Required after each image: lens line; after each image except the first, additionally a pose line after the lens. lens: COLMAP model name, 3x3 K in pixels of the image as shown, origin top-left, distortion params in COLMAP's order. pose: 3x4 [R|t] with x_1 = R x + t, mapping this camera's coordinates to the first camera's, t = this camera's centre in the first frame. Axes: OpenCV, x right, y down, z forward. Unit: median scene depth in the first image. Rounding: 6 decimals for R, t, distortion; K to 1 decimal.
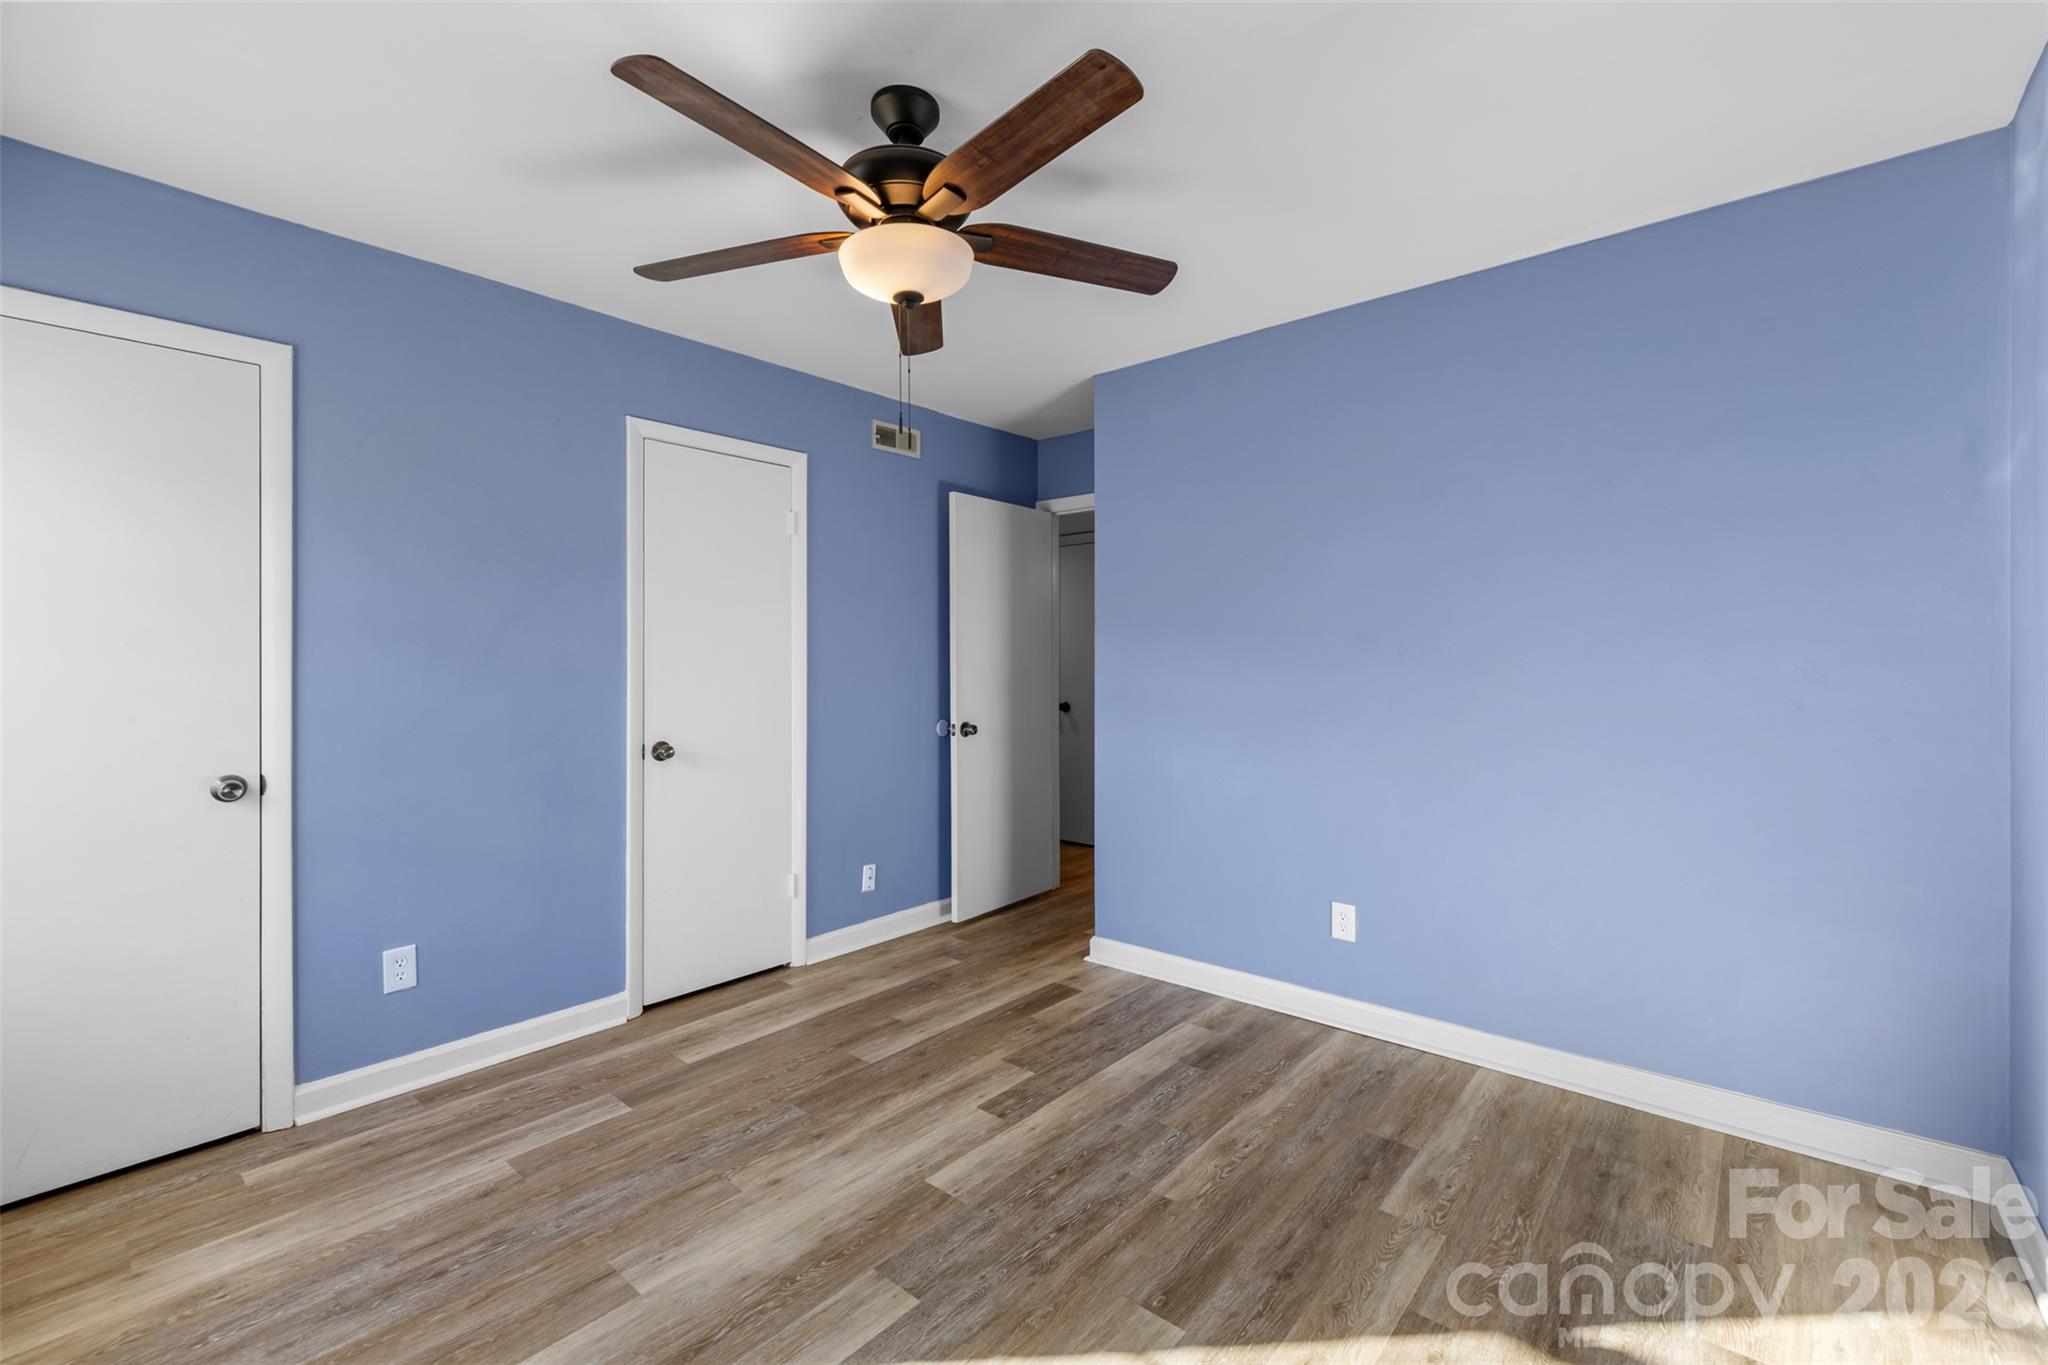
lens RADIAL K [[855.9, 0, 1024.8], [0, 855.9, 671.6], [0, 0, 1]] dist [0.000935, 0.000370]
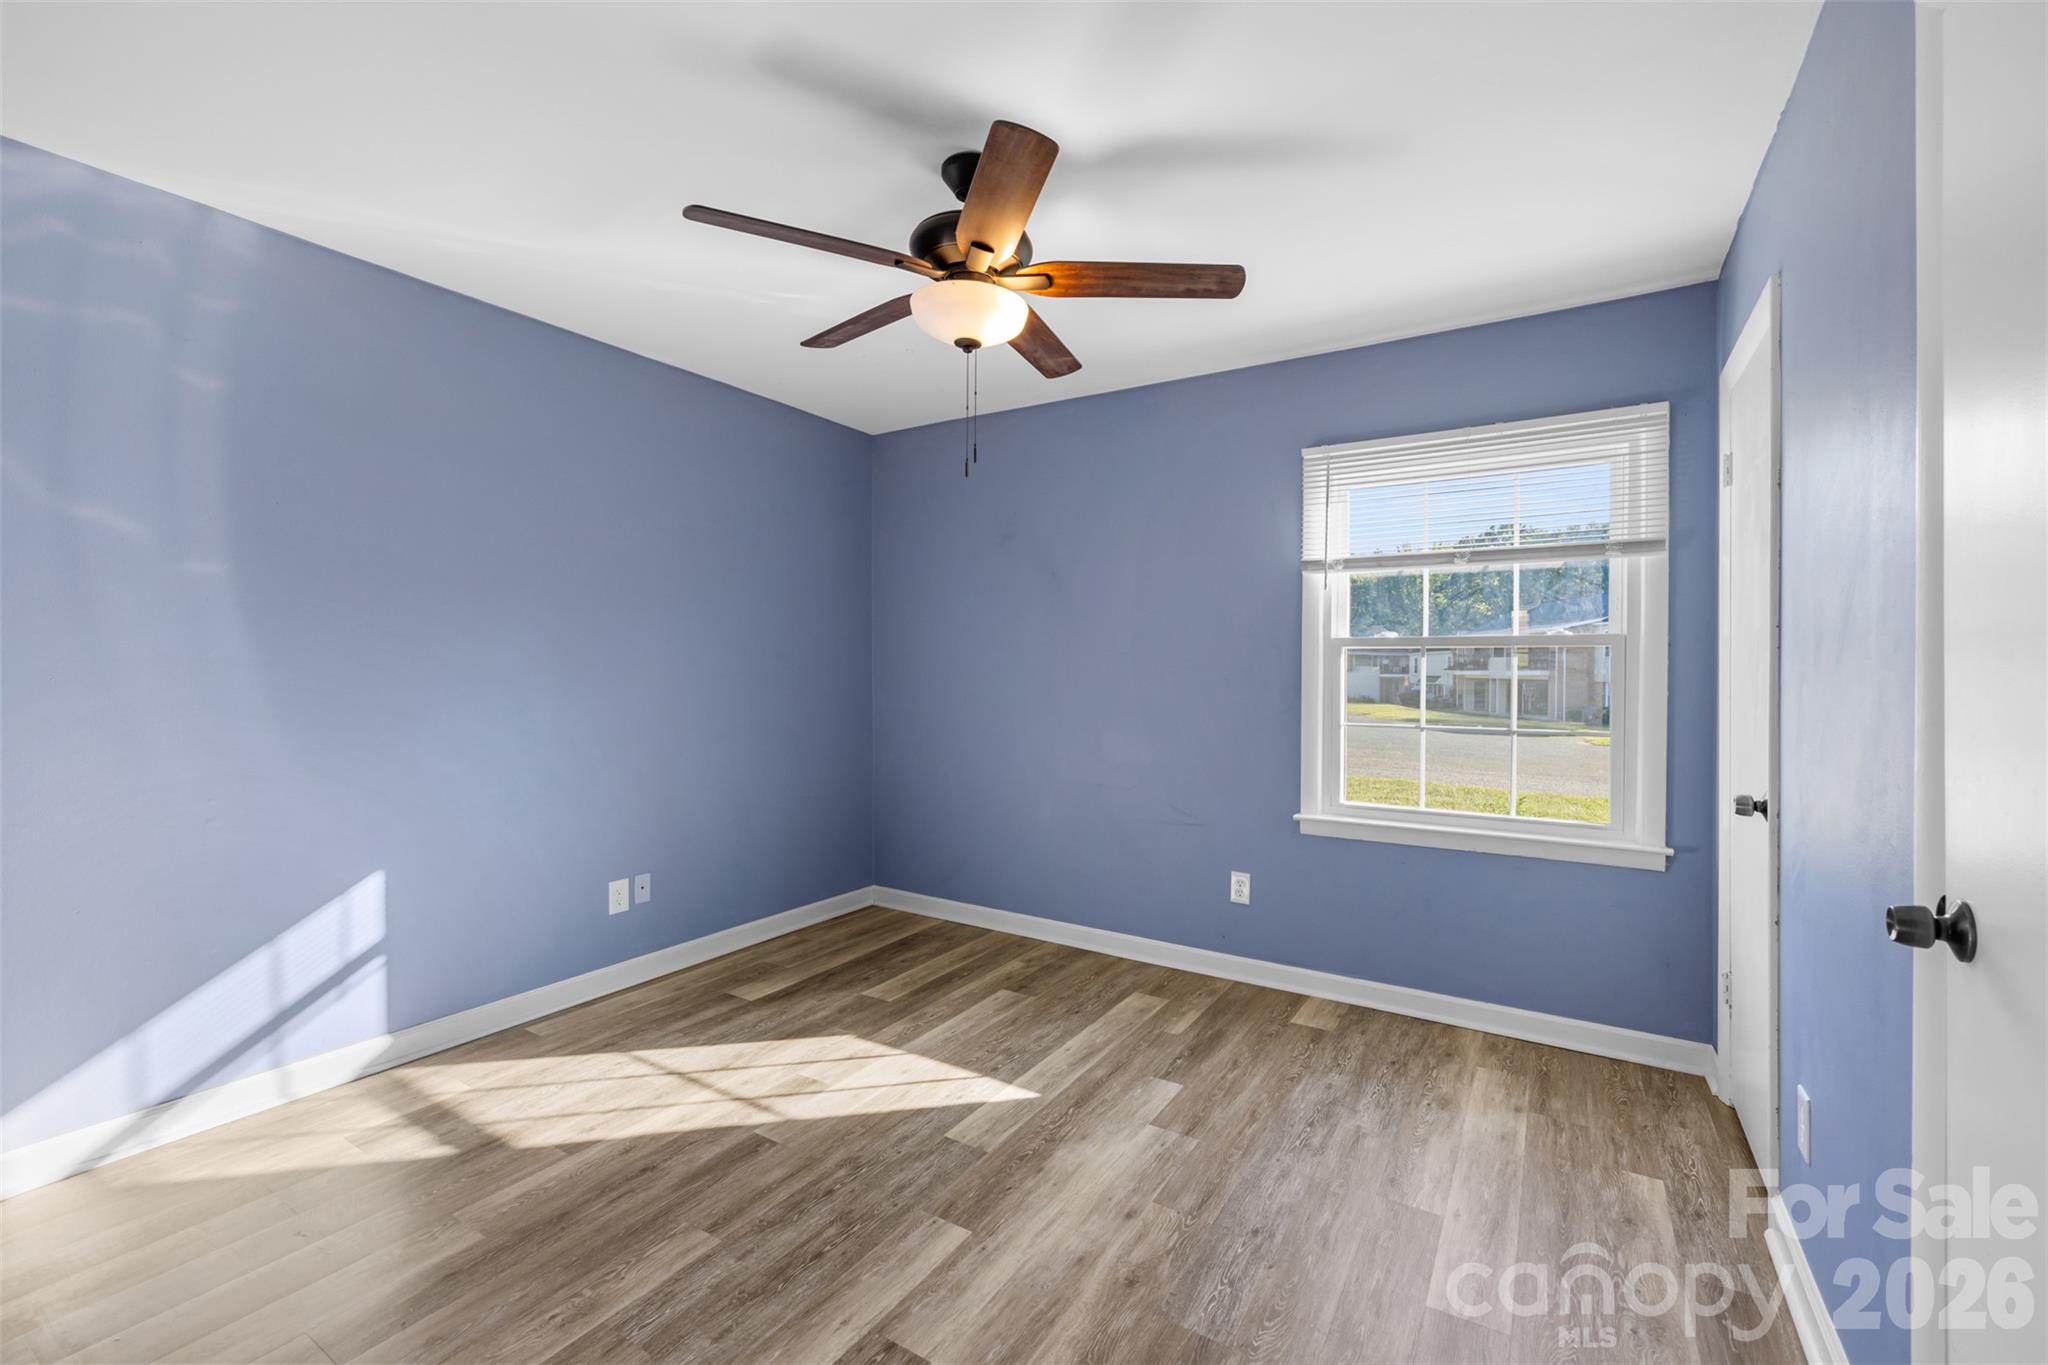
lens RADIAL K [[855.9, 0, 1023.4], [0, 855.9, 673.4], [0, 0, 1]] dist [0.000935, 0.000370]
pose [[-0.988353, -0.000375, -0.152175, -0.033345], [-0.002642, 0.999889, 0.014694, -0.015109], [0.152153, 0.014925, -0.988244, 1.979286]]
